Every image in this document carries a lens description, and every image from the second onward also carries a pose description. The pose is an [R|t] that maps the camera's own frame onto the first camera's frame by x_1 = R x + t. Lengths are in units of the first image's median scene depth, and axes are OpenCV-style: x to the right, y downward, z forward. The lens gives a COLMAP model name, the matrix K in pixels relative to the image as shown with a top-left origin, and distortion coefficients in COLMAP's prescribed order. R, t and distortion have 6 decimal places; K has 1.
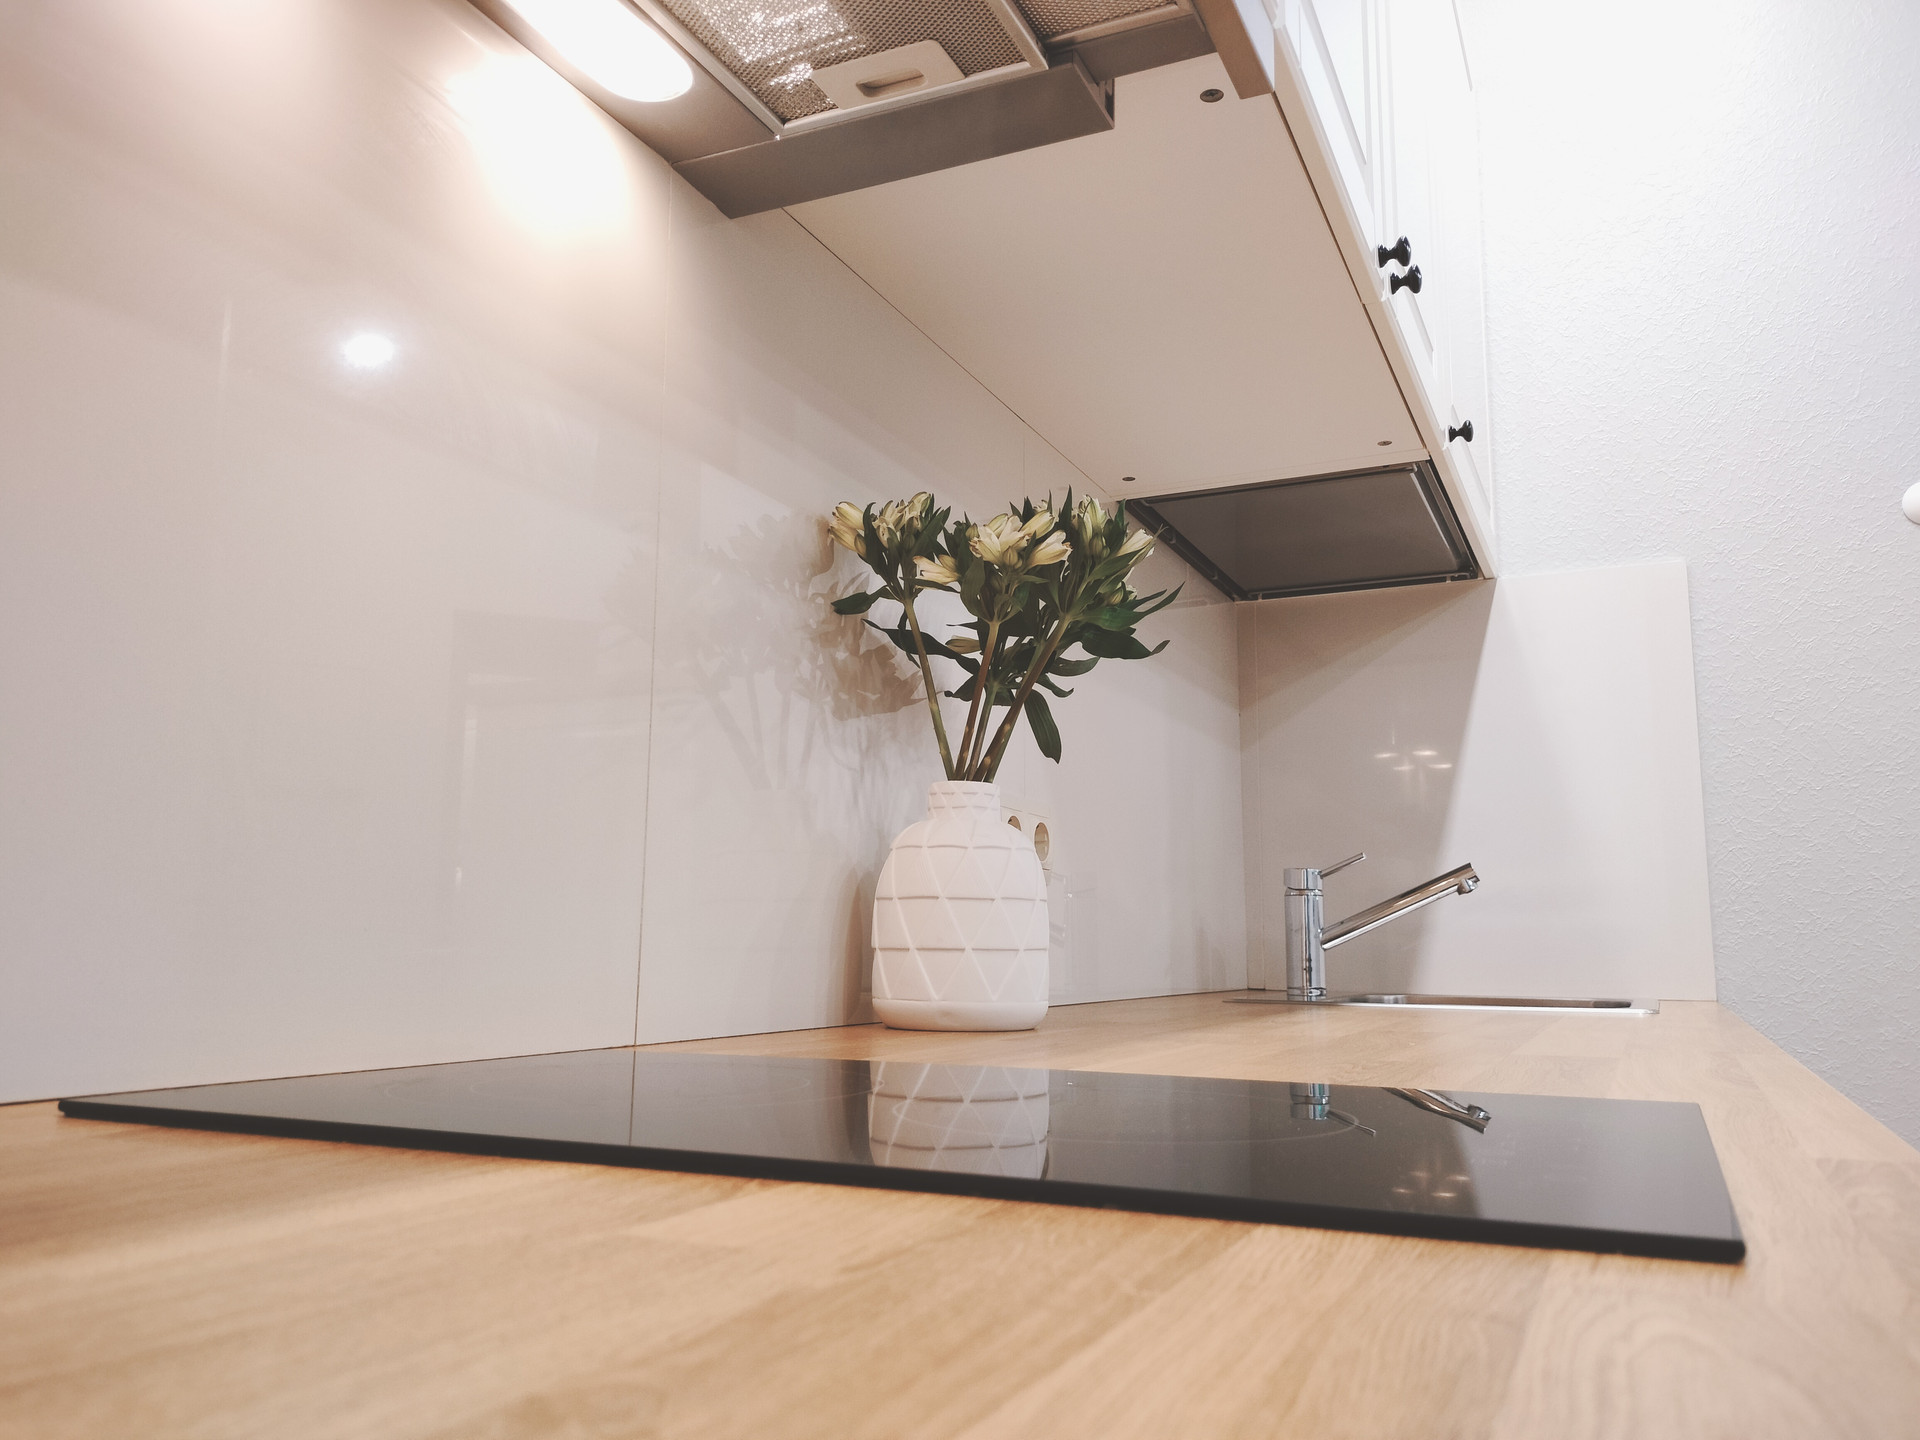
lens RADIAL K [[1425.9, 0, 964.9], [0, 1425.9, 722.0], [0, 0, 1]] dist [0.060786, -0.095687]
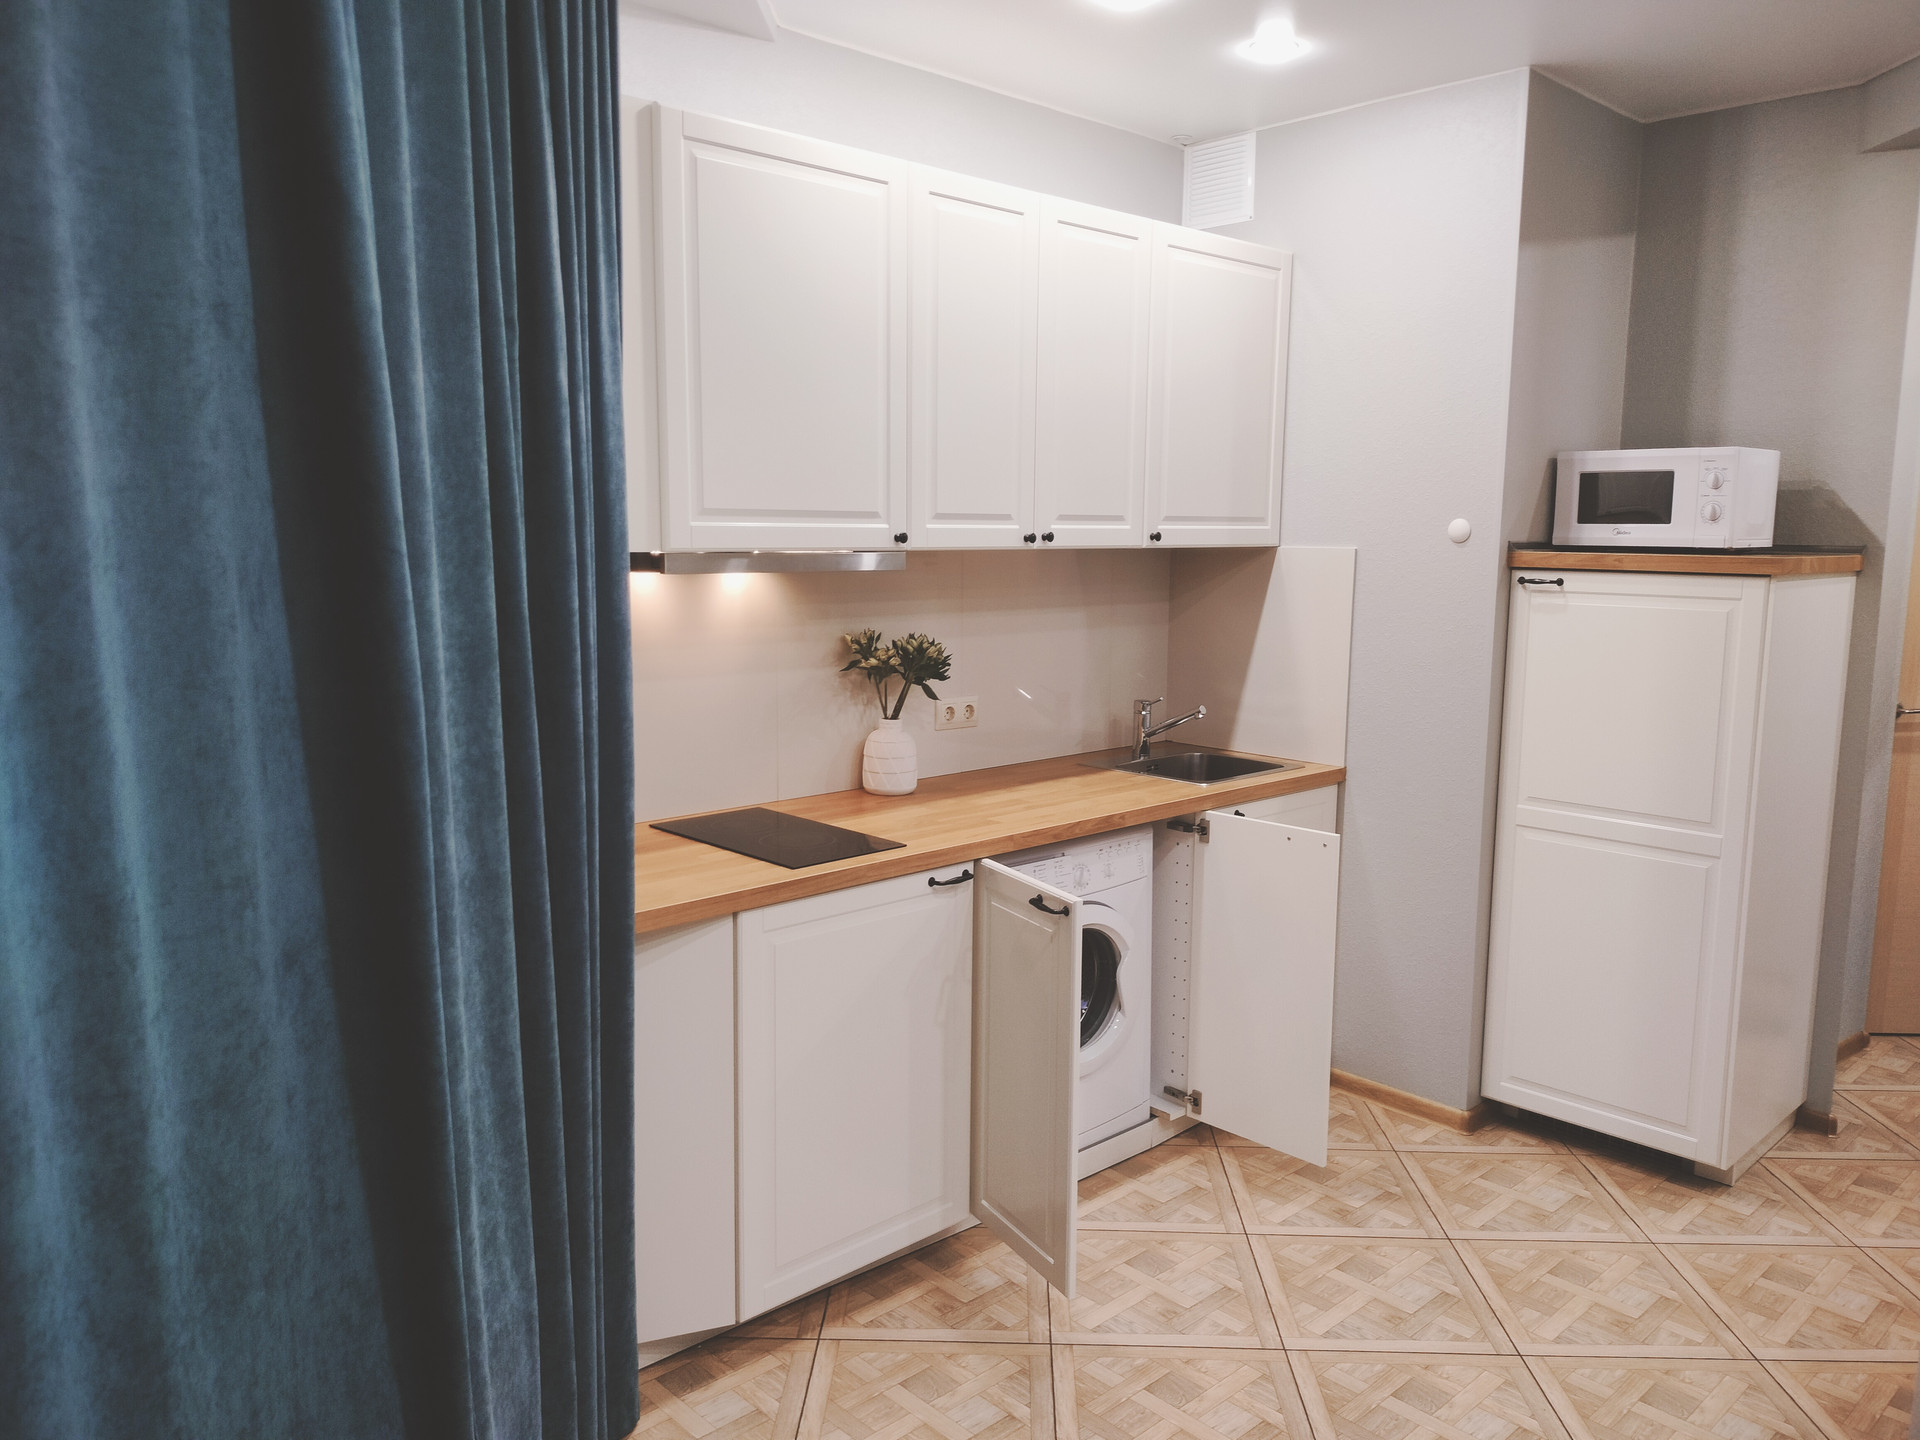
lens RADIAL K [[1425.9, 0, 964.9], [0, 1425.9, 722.0], [0, 0, 1]] dist [0.060786, -0.095687]
pose [[0.931161, 0.045341, -0.361778, 1.293415], [0.059418, 0.960103, 0.273261, -0.802891], [0.359735, -0.275946, 0.891316, -1.748275]]
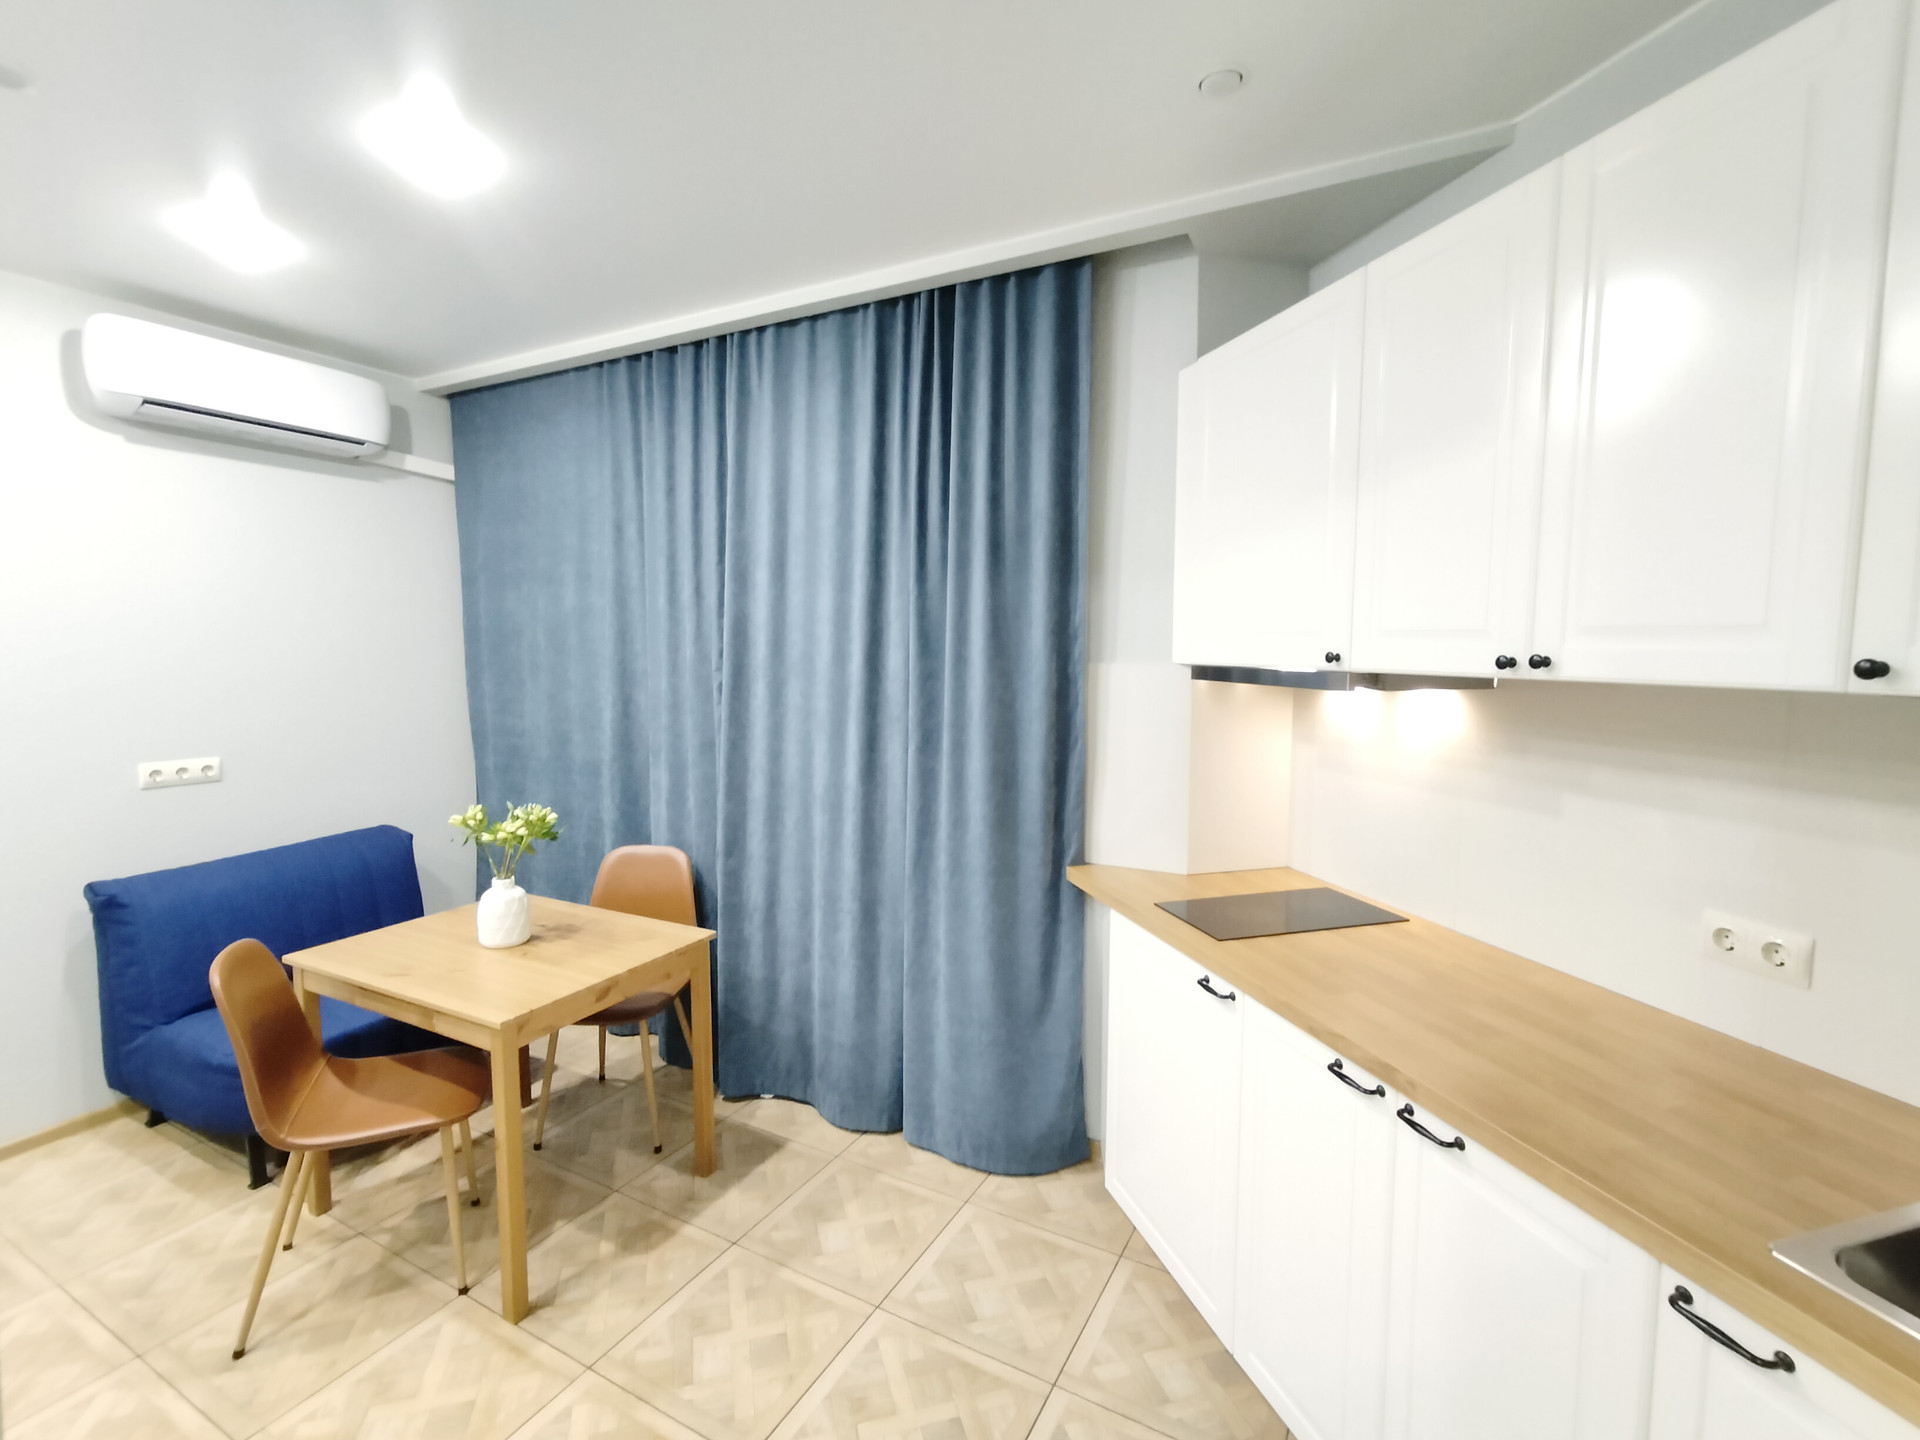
lens RADIAL K [[878.8, 0, 945.7], [0, 878.8, 717.2], [0, 0, 1]] dist [-0.002081, 0.006650]
pose [[-0.751363, 0.043972, -0.658423, 1.783975], [0.091064, 0.995140, -0.037459, -0.294759], [0.653576, -0.088104, -0.751715, 1.496114]]
